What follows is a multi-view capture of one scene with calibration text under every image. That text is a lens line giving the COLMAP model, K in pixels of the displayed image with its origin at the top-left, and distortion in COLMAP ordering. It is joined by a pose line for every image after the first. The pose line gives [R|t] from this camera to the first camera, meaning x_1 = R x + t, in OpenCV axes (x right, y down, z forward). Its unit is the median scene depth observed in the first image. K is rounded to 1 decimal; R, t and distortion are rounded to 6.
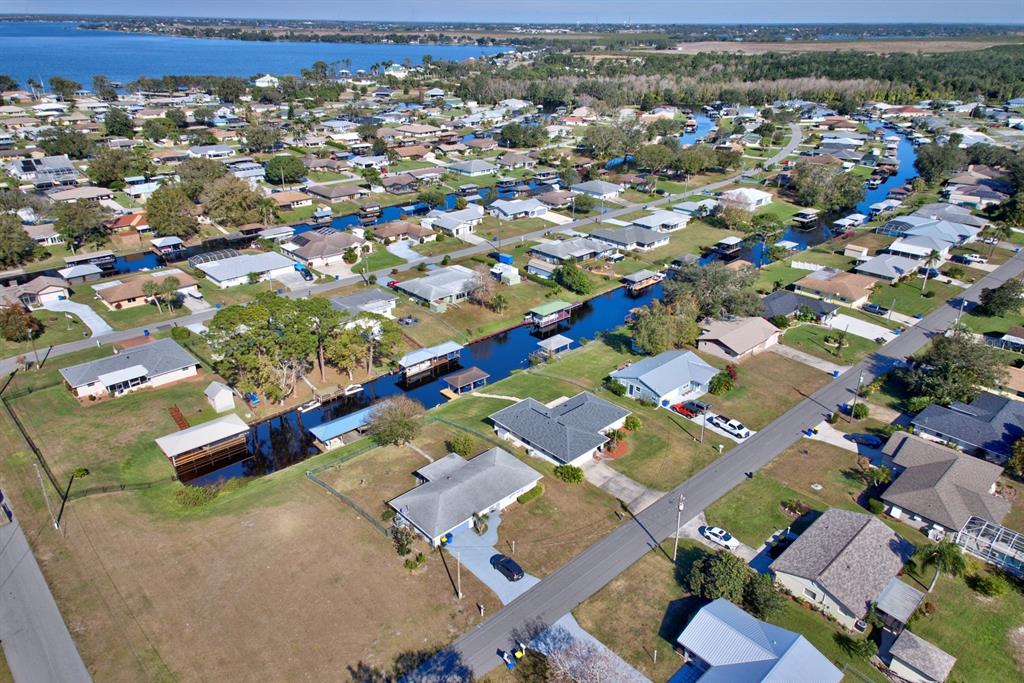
lens RADIAL K [[687.4, 0, 512.0], [0, 687.4, 341.5], [0, 0, 1]] dist [0.072030, -0.043108]
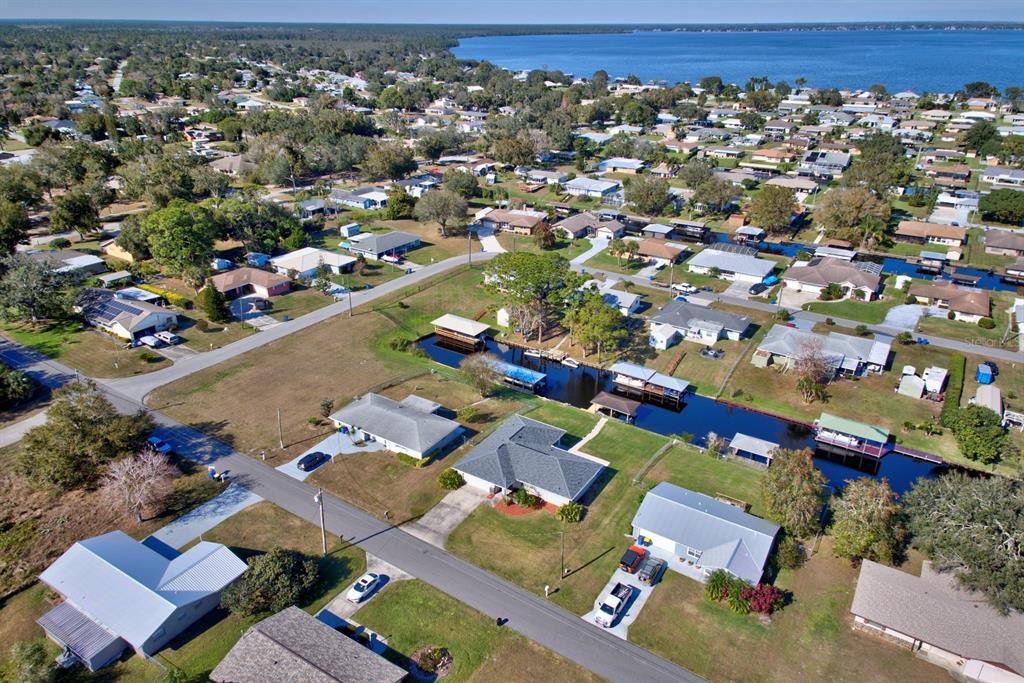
lens RADIAL K [[687.4, 0, 512.0], [0, 687.4, 341.5], [0, 0, 1]] dist [0.072030, -0.043108]
pose [[0.242318, 0.396716, -0.885380, 0.471373], [-0.406682, 0.870068, 0.278551, -0.152068], [0.880847, 0.292571, 0.372170, 0.338153]]
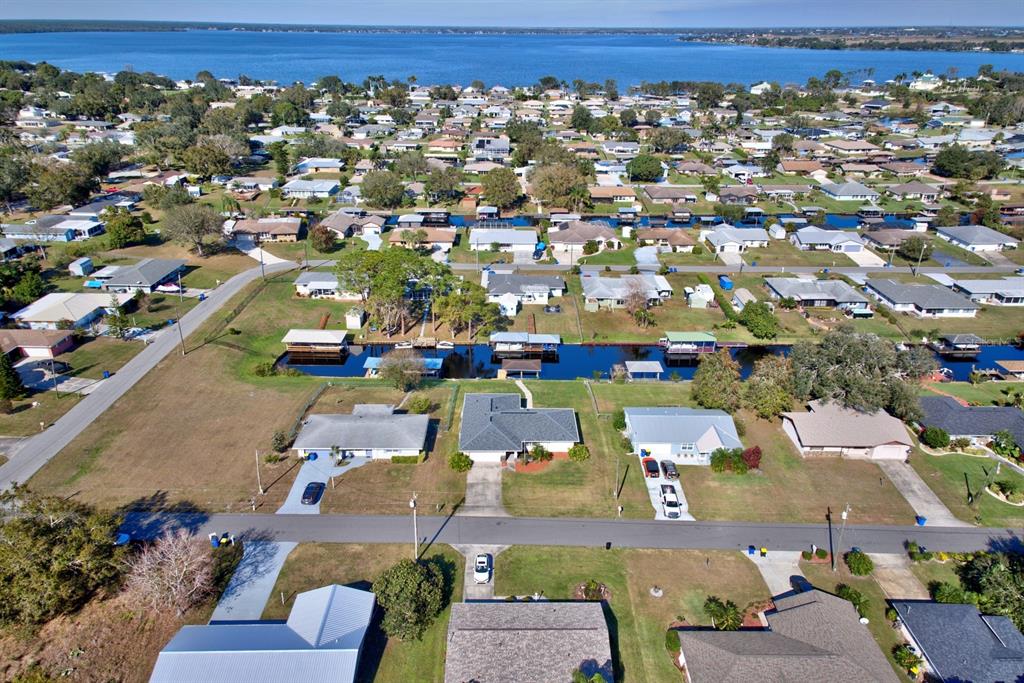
lens RADIAL K [[687.4, 0, 512.0], [0, 687.4, 341.5], [0, 0, 1]] dist [0.072030, -0.043108]
pose [[0.728345, 0.279141, -0.625775, 0.381645], [-0.286043, 0.953741, 0.092510, -0.050143], [0.622650, 0.111619, 0.774499, 0.121297]]
